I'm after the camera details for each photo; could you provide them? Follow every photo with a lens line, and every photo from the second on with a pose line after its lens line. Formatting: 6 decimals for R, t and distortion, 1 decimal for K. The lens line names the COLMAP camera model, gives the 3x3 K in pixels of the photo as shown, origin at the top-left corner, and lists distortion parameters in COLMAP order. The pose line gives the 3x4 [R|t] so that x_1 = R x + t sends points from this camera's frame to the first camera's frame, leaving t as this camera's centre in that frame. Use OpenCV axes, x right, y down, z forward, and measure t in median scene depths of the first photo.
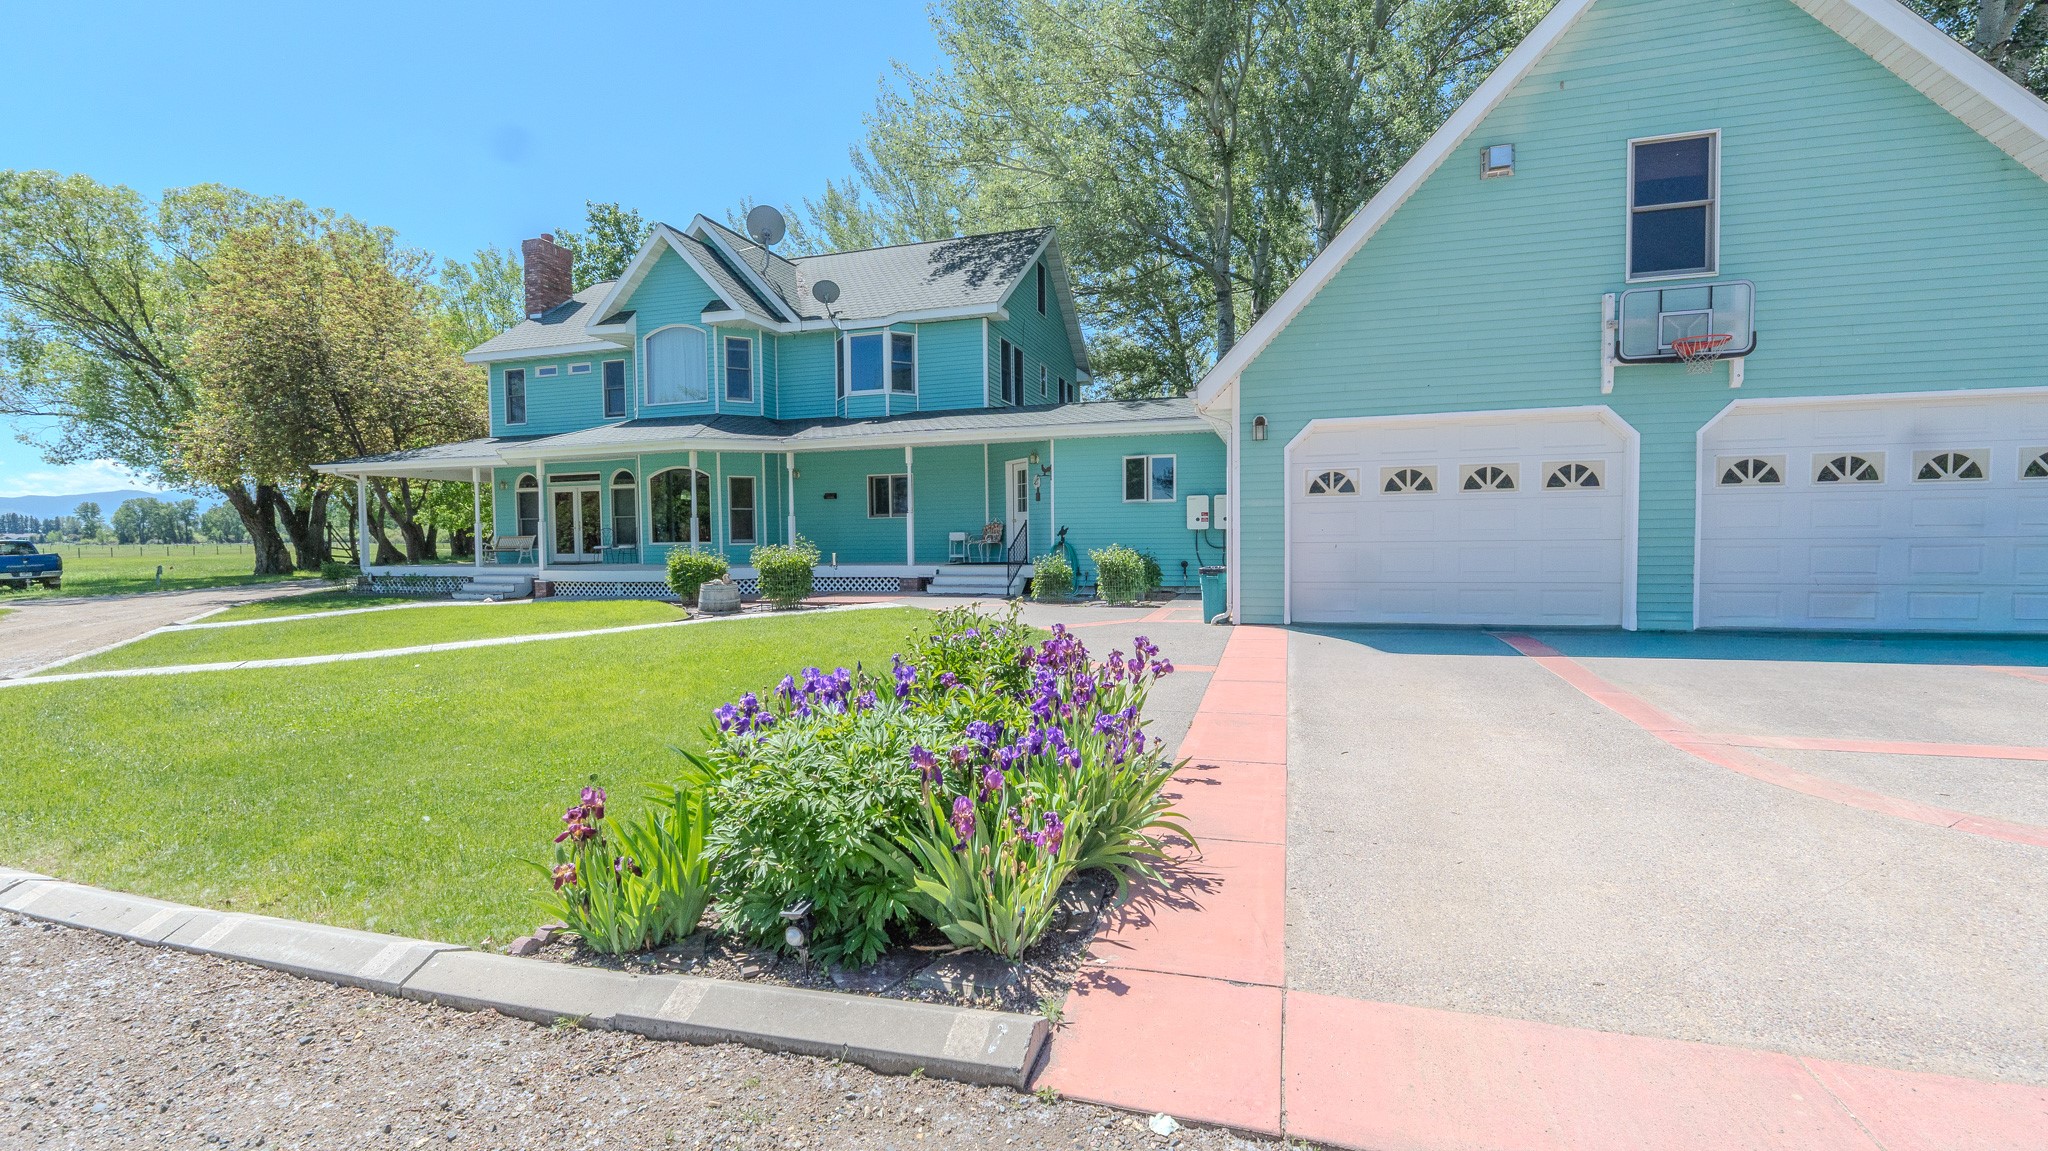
lens RADIAL K [[903.7, 0, 1026.3], [0, 903.7, 575.9], [0, 0, 1]] dist [-0.000398, -0.000025]
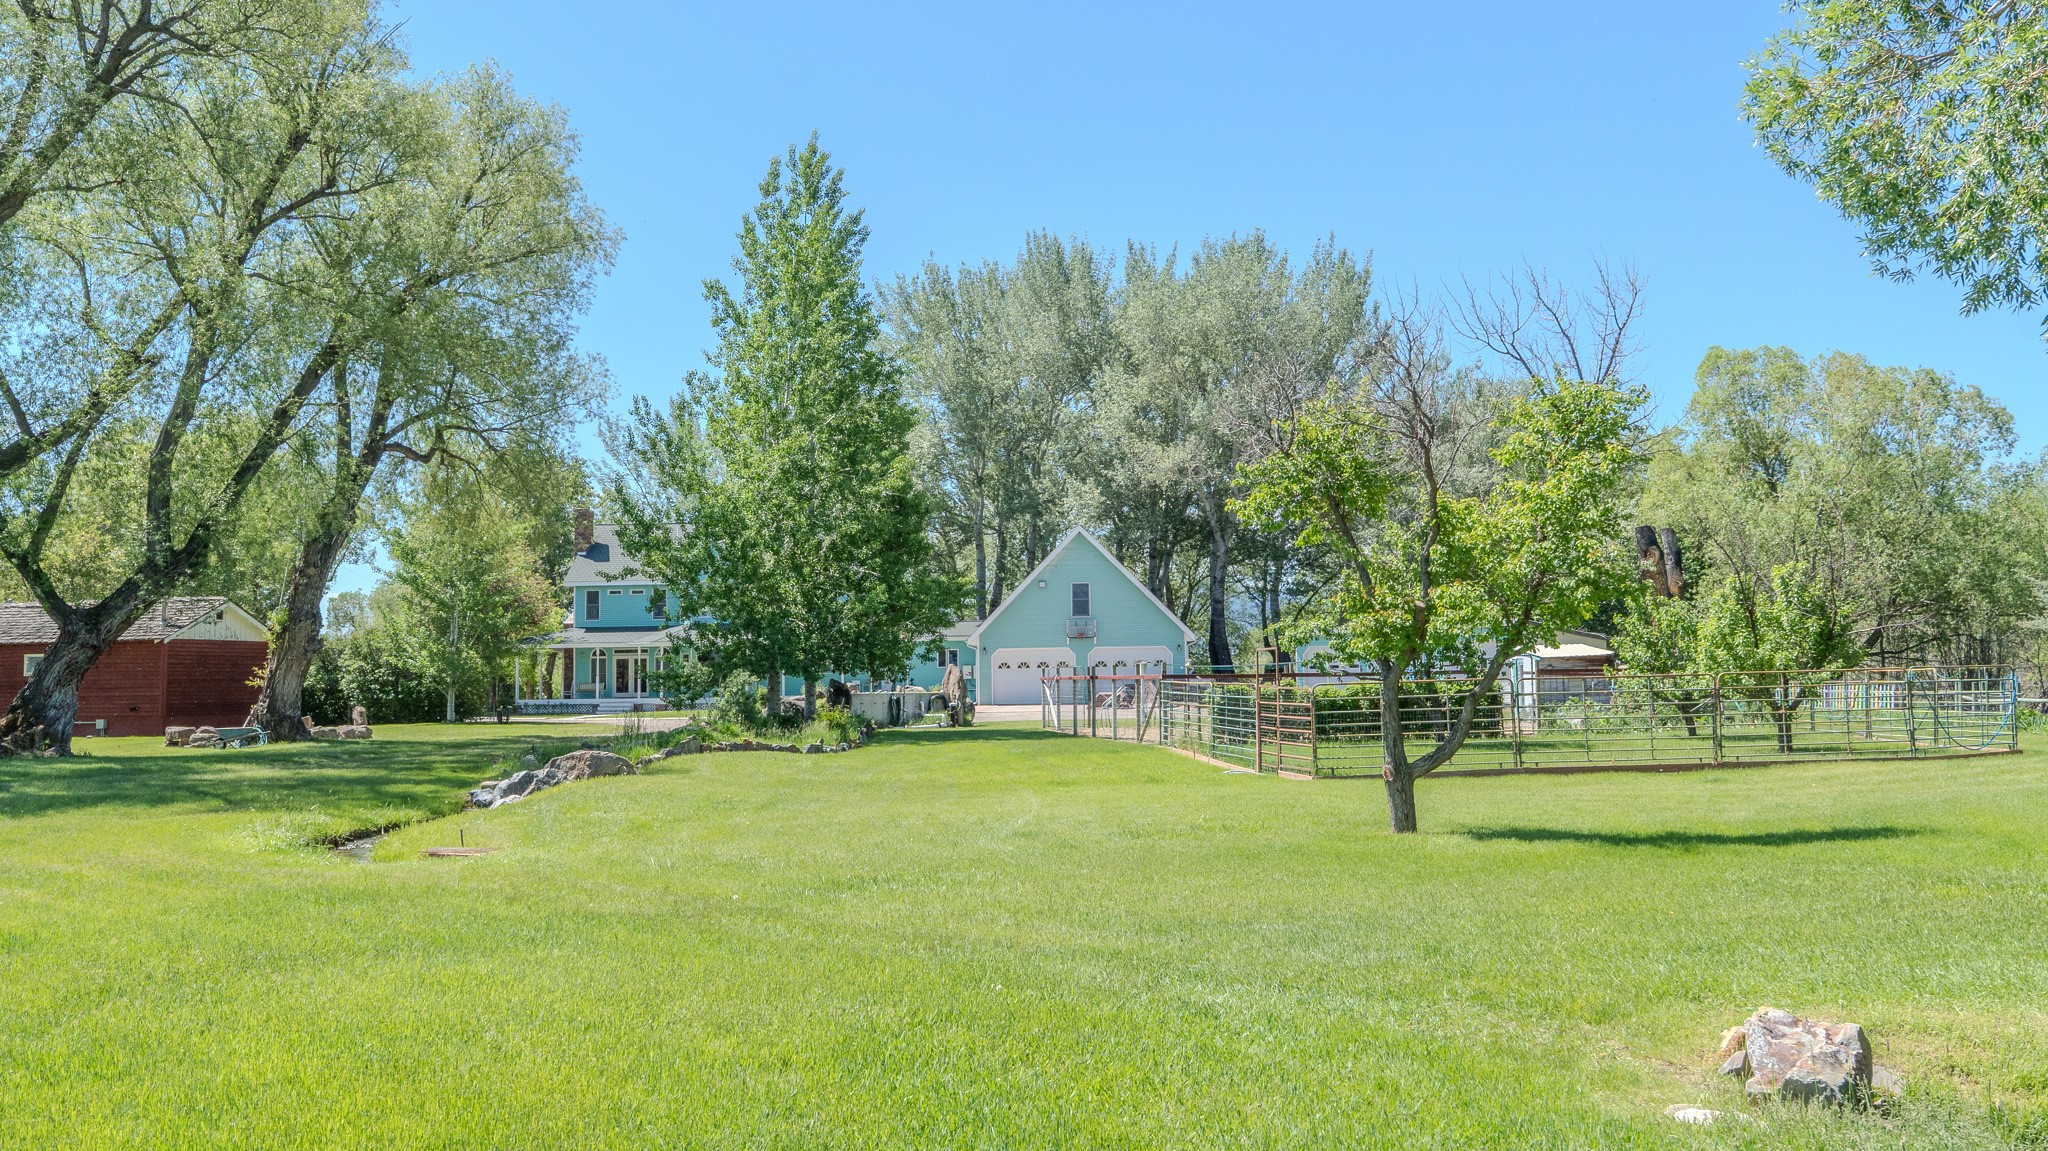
lens RADIAL K [[1820.1, 0, 1025.2], [0, 1820.1, 577.3], [0, 0, 1]] dist [0.003948, 0.017257]
pose [[0.972672, 0.010971, 0.231923, -0.672729], [0.014355, 0.994130, -0.107232, 0.173768], [-0.231738, 0.107631, 0.966806, -3.214396]]
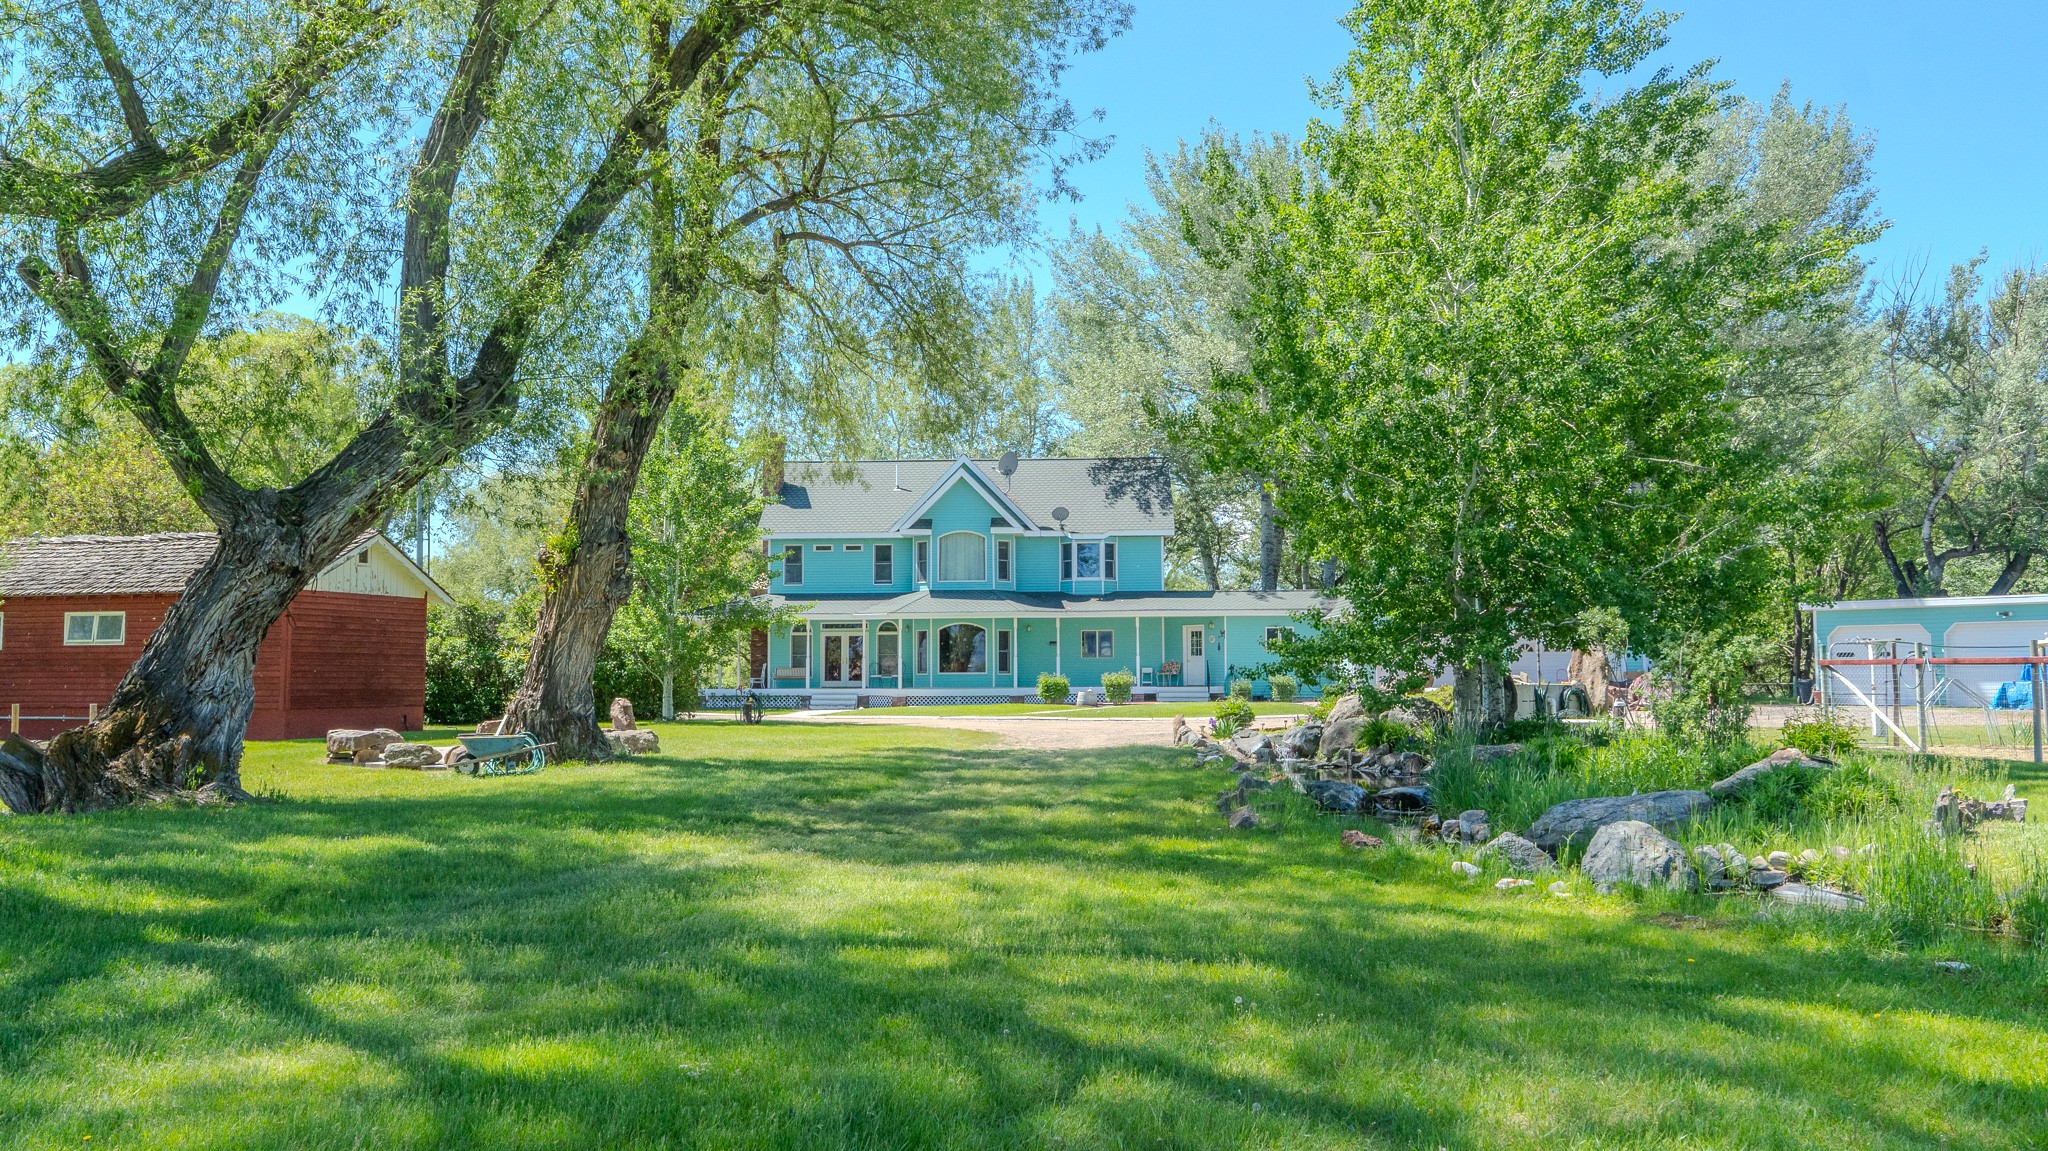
lens RADIAL K [[1820.1, 0, 1024.8], [0, 1820.1, 580.5], [0, 0, 1]] dist [0.003948, 0.017257]
pose [[0.969576, 0.020662, 0.243918, -1.062020], [0.004356, 0.994817, -0.101587, 0.123845], [-0.244753, 0.099559, 0.964461, -2.048431]]
